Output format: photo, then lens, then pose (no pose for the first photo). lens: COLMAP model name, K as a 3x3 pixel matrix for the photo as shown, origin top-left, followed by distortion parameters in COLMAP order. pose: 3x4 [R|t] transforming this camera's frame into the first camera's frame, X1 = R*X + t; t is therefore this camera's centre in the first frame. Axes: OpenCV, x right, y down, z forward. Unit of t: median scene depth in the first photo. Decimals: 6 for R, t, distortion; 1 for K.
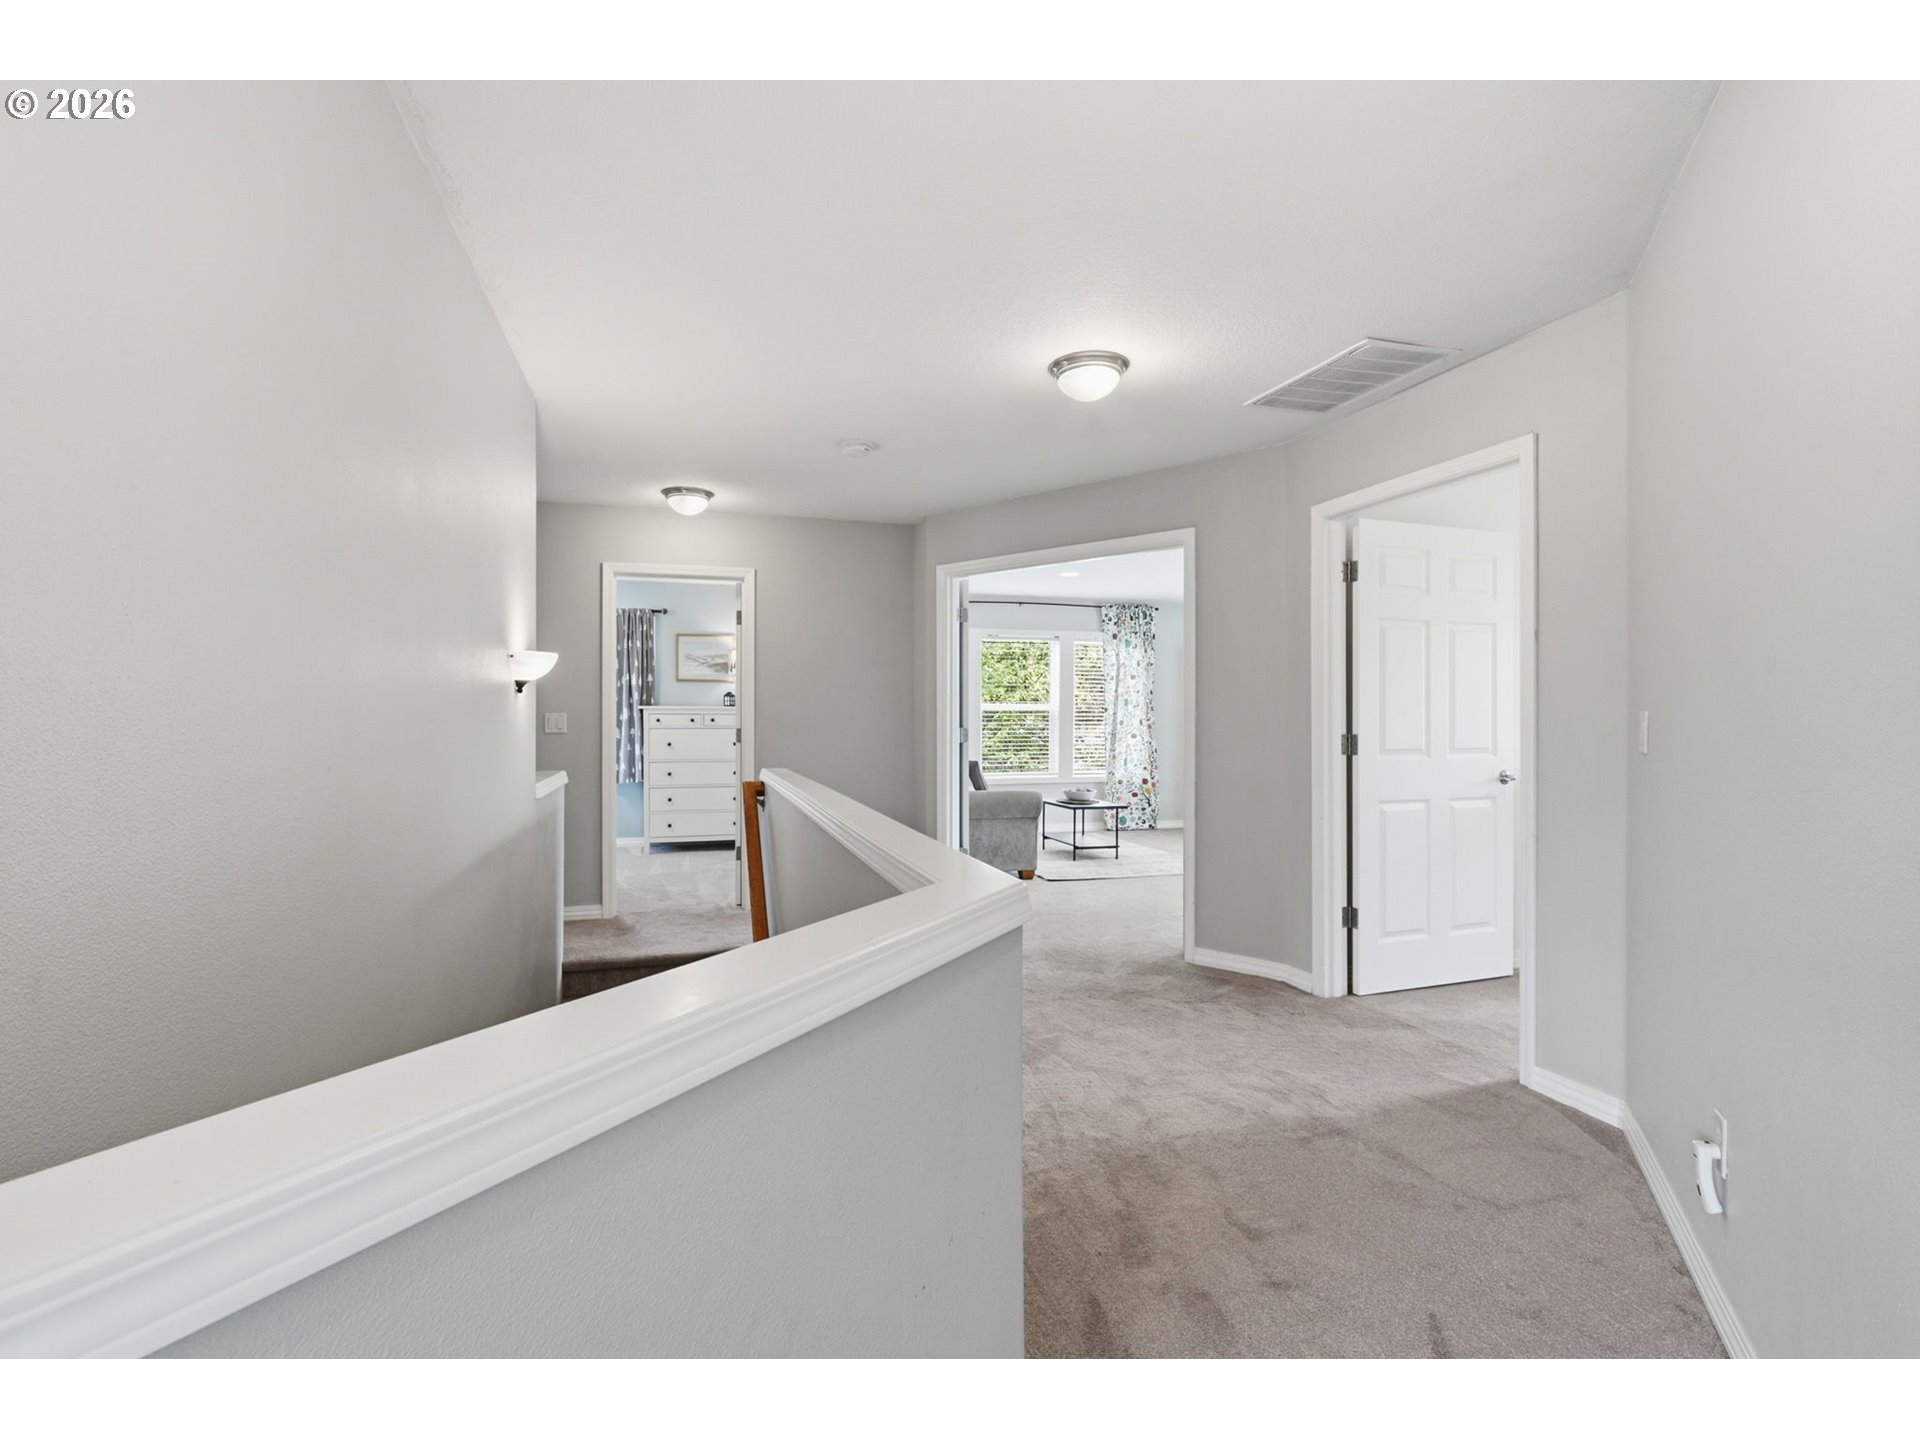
lens RADIAL K [[889.4, 0, 935.8], [0, 889.4, 719.4], [0, 0, 1]] dist [-0.002683, -0.000319]
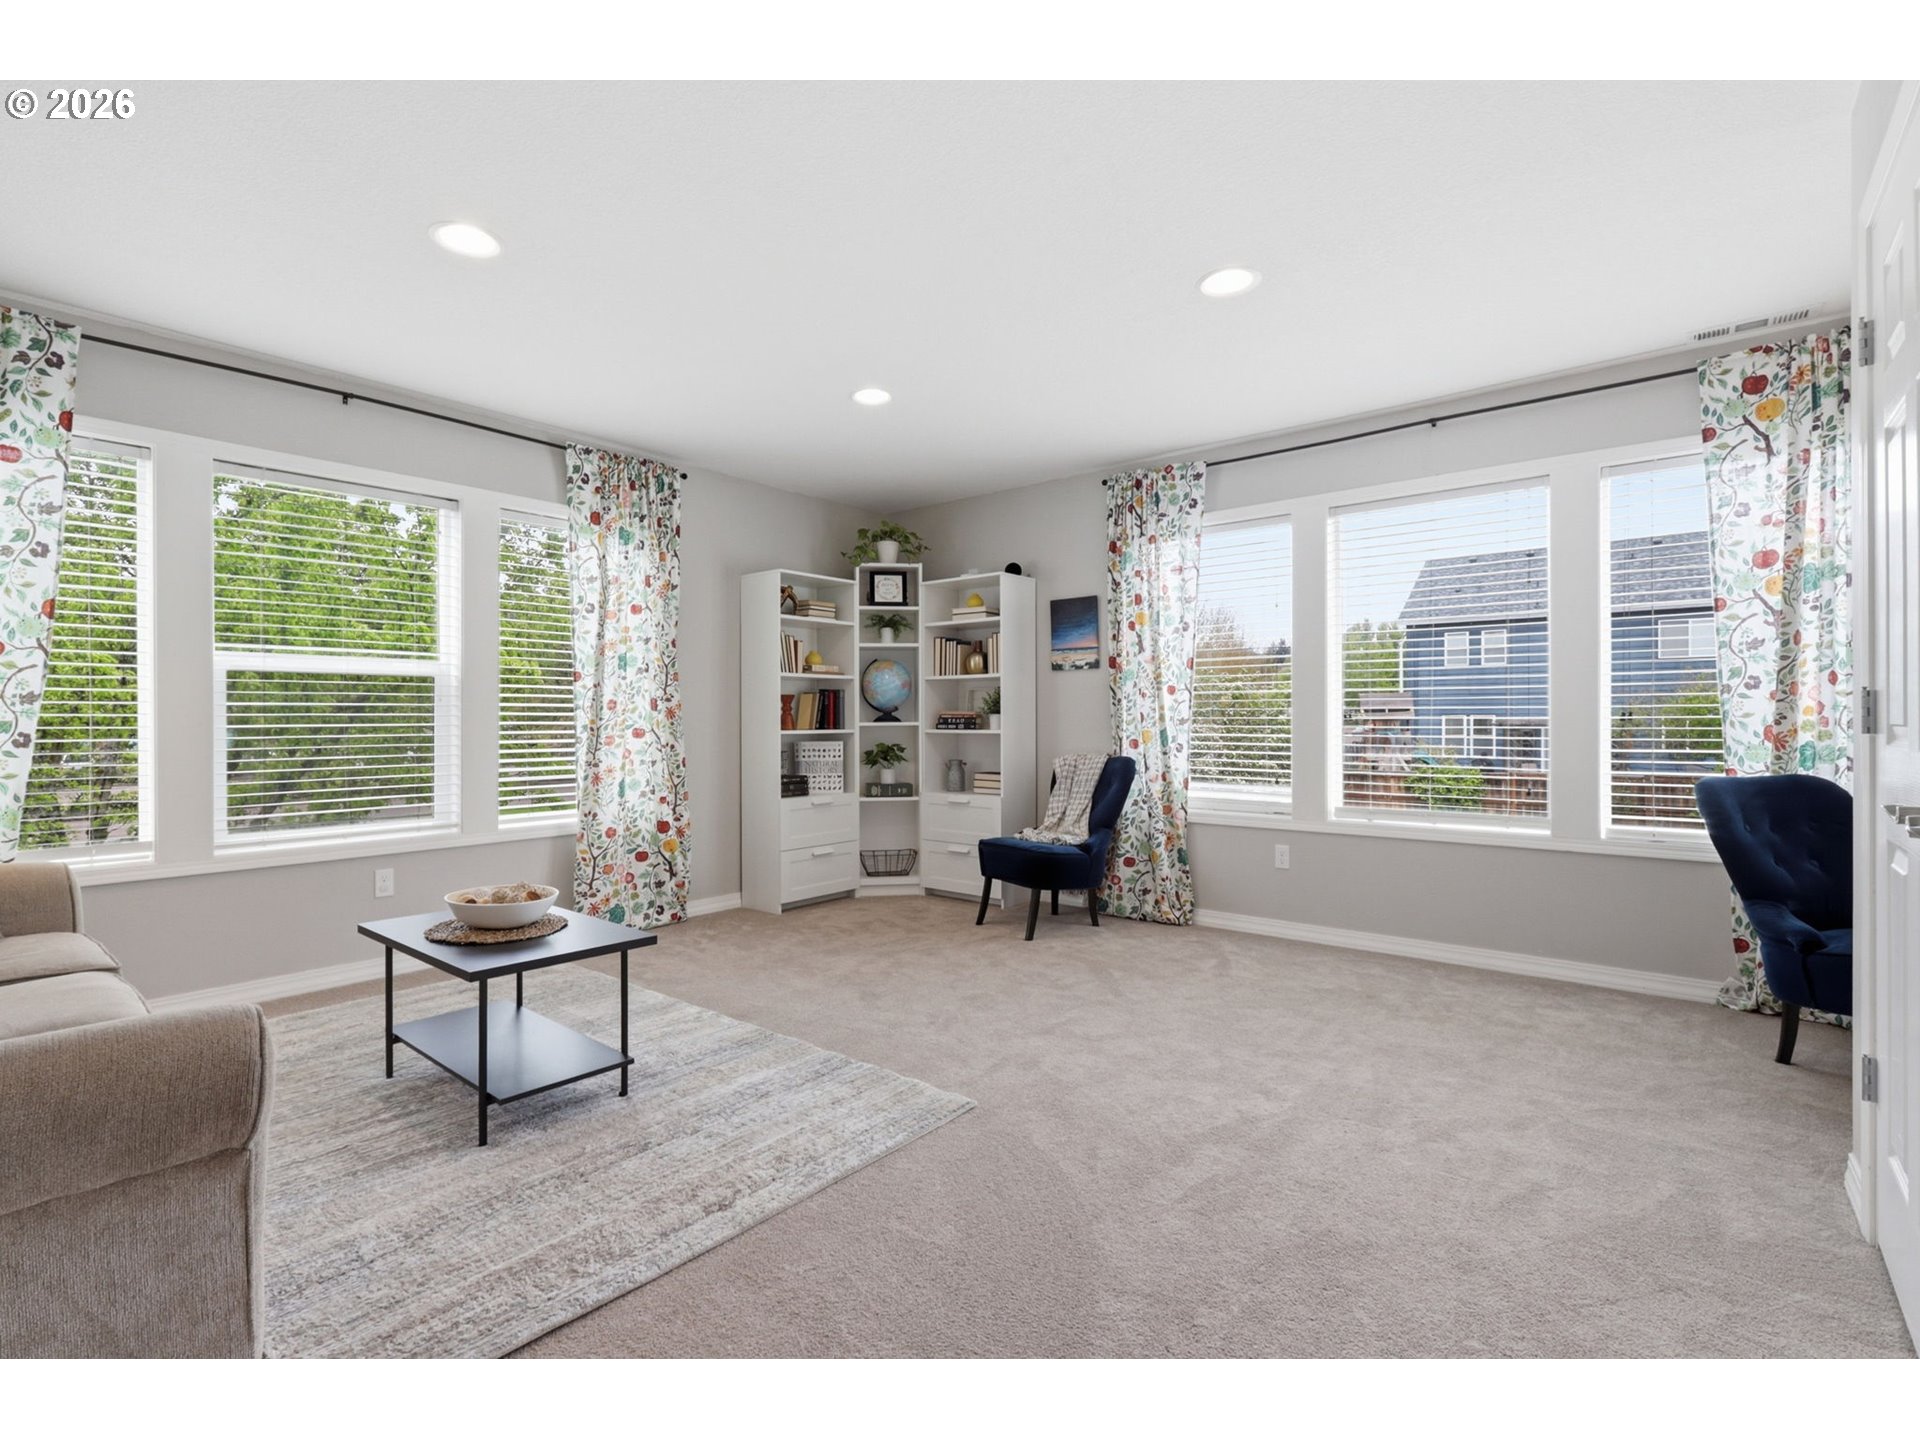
lens RADIAL K [[889.4, 0, 935.8], [0, 889.4, 719.4], [0, 0, 1]] dist [-0.002683, -0.000319]
pose [[0.832694, -0.005121, 0.553709, 0.091651], [0.003792, 0.999987, 0.003546, 0.010253], [-0.553720, -0.000853, 0.832703, 0.515491]]
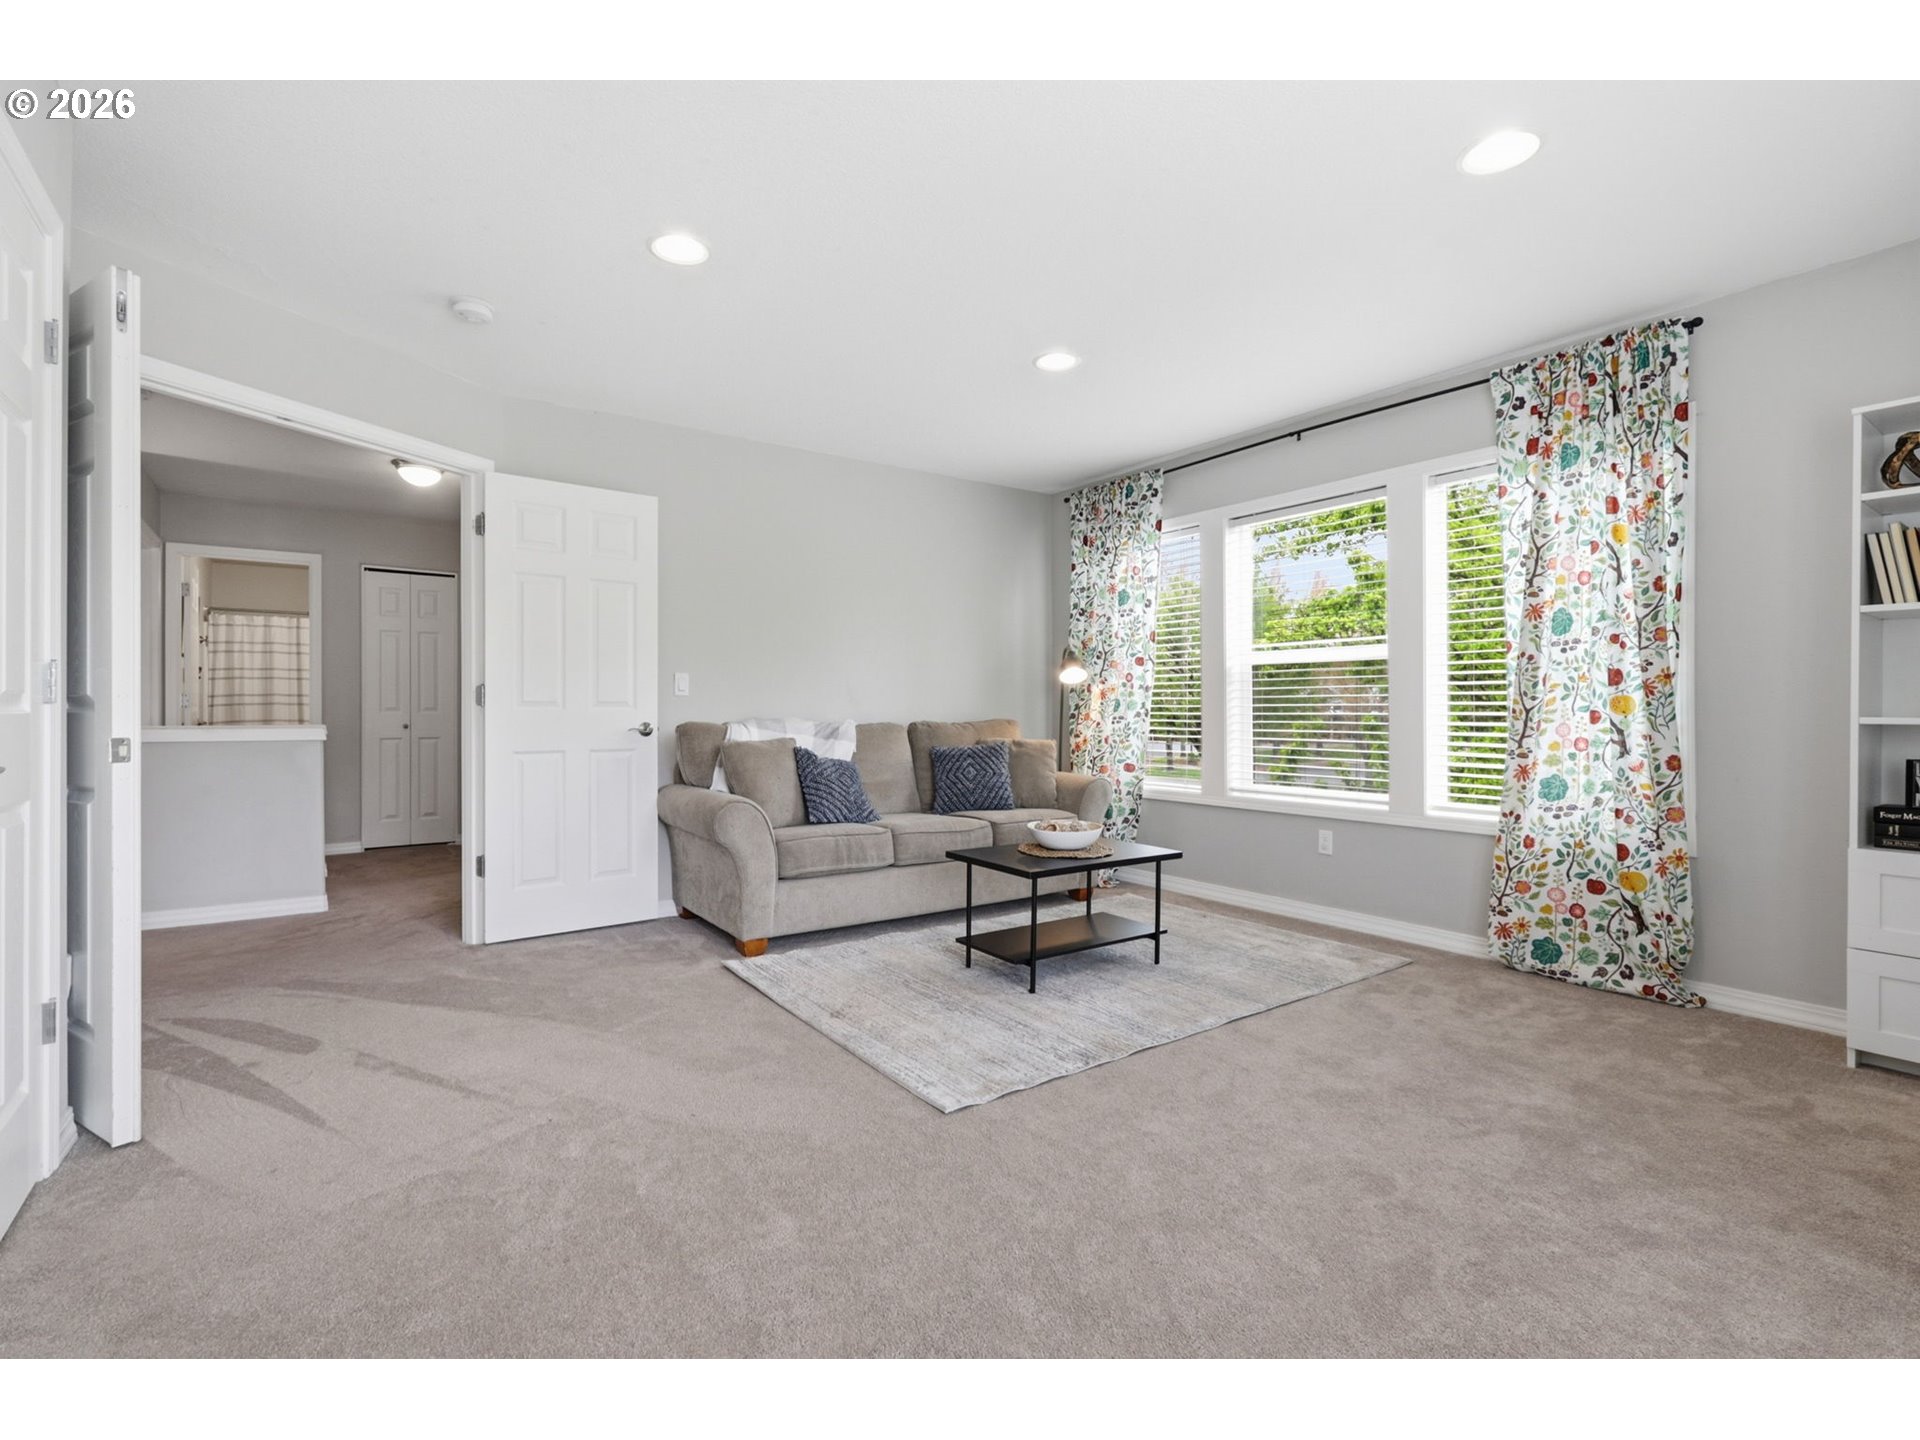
lens RADIAL K [[887.4, 0, 952.5], [0, 887.4, 706.3], [0, 0, 1]] dist [-0.003066, -0.001564]
pose [[0.331330, -0.005308, -0.943500, 0.465783], [-0.003336, 0.999971, -0.006797, 0.017696], [0.943509, 0.005400, 0.331303, 0.648944]]
